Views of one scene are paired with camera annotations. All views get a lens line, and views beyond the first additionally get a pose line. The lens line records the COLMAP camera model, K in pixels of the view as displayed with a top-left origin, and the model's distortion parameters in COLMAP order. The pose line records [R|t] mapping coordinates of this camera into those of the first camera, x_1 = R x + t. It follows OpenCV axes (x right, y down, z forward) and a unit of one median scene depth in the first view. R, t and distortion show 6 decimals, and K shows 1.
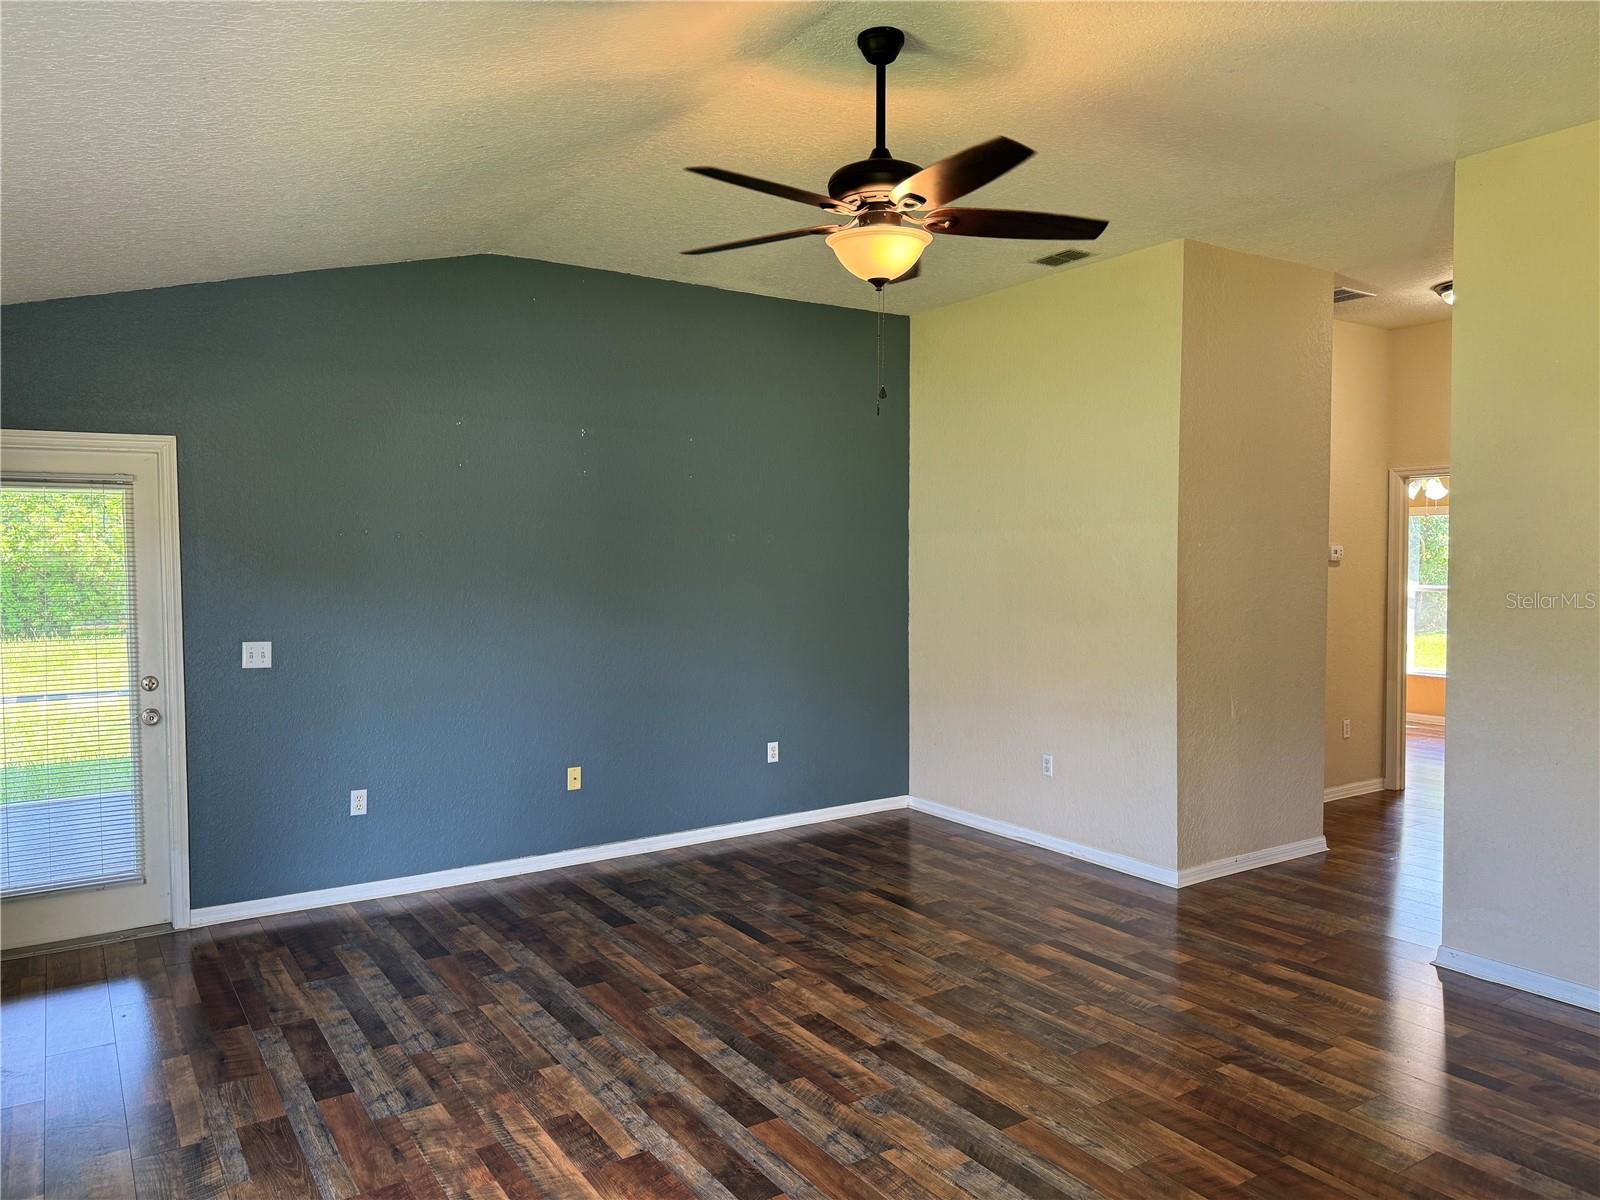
lens RADIAL K [[1107.3, 0, 802.4], [0, 1107.3, 594.4], [0, 0, 1]] dist [0.157366, -0.234393]
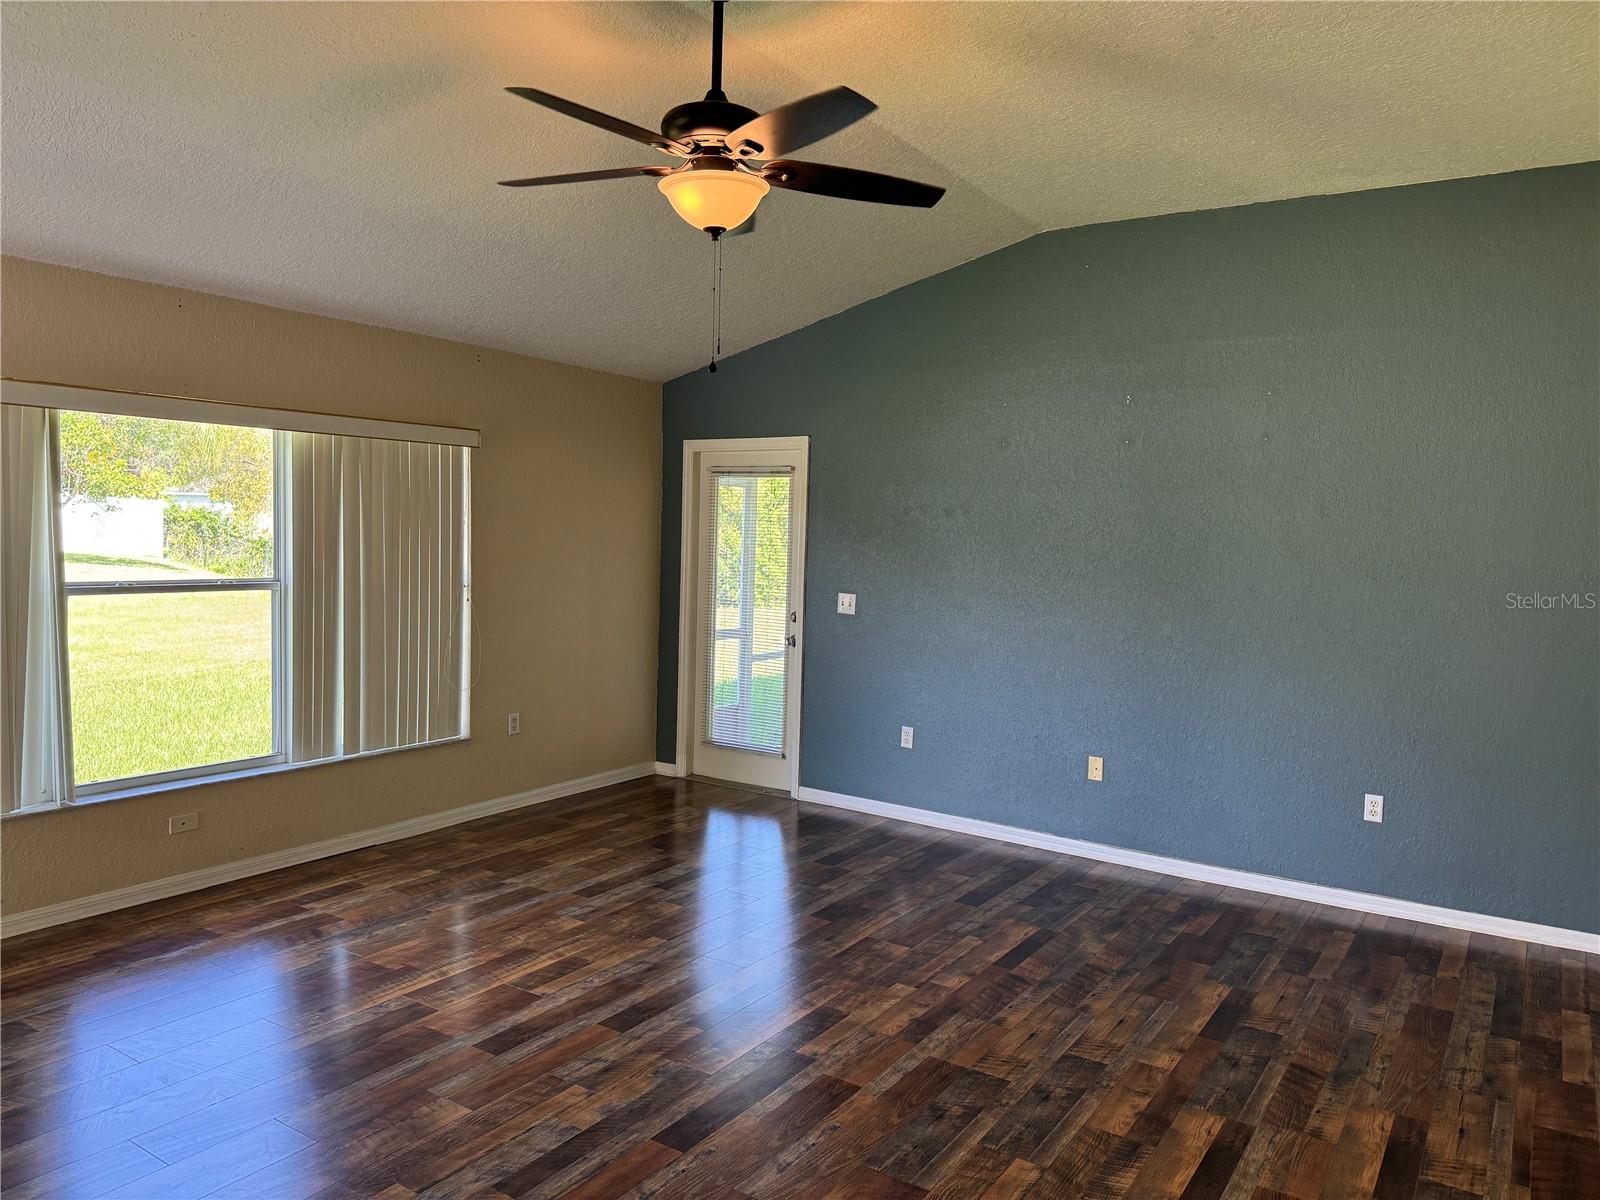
lens RADIAL K [[1131.5, 0, 857.7], [0, 1131.5, 561.8], [0, 0, 1]] dist [0.105947, -0.139108]
pose [[0.408751, 0.041494, -0.911702, 0.728093], [-0.067287, 0.997617, 0.015237, -0.014973], [0.910162, 0.055118, 0.410569, 0.500535]]
